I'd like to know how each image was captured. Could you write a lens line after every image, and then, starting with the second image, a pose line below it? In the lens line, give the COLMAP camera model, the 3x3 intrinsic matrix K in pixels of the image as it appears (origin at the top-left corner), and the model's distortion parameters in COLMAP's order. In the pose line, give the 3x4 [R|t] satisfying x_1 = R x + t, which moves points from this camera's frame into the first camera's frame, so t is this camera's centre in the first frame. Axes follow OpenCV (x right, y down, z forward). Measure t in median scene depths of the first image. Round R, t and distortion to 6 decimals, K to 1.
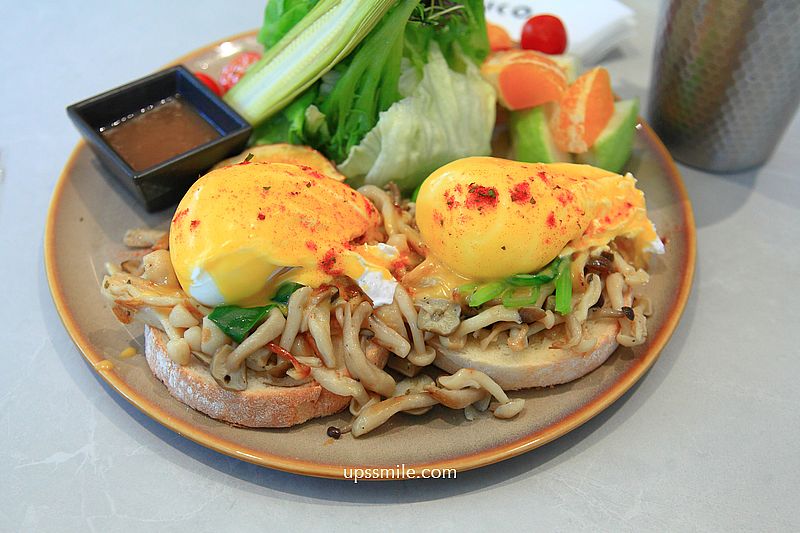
lens RADIAL K [[1026.6, 0, 379.9], [0, 1026.6, 267.3], [0, 0, 1]] dist [-0.012723, -0.009944]
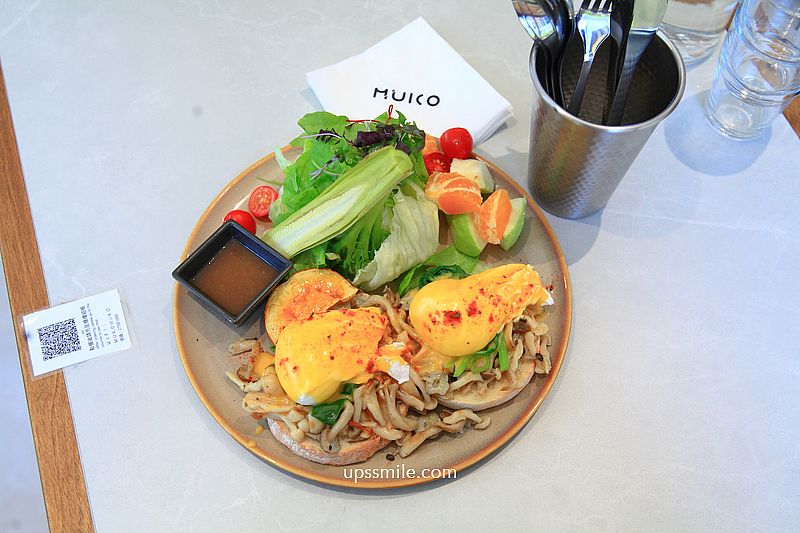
lens RADIAL K [[941.6, 0, 396.3], [0, 941.6, 284.1], [0, 0, 1]] dist [-0.000801, -0.000425]
pose [[0.977824, -0.185901, 0.096445, -0.133853], [0.154742, 0.951632, 0.265427, -0.550642], [-0.141123, -0.244617, 0.959295, -0.495640]]
